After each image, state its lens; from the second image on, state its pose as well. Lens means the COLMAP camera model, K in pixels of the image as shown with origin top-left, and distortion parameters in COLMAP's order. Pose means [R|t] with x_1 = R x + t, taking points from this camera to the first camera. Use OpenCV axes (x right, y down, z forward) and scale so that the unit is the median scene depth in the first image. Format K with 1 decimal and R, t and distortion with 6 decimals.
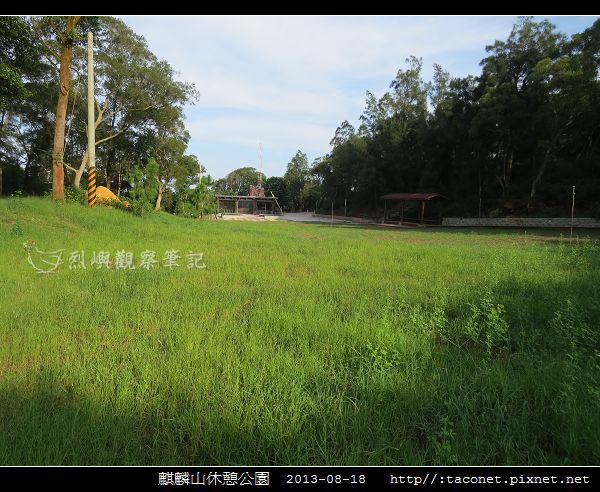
lens RADIAL K [[417.1, 0, 300.0], [0, 417.1, 246.0], [0, 0, 1]] dist [-0.001372, 0.002807]
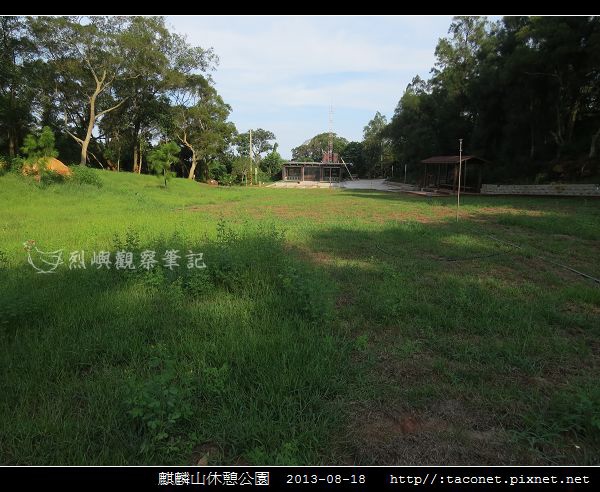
lens RADIAL K [[417.1, 0, 300.0], [0, 417.1, 246.0], [0, 0, 1]] dist [-0.001372, 0.002807]
pose [[0.962511, 0.035797, -0.268870, 0.163137], [-0.014653, 0.996668, 0.080241, -0.004127], [0.270847, -0.073294, 0.959828, 0.057543]]
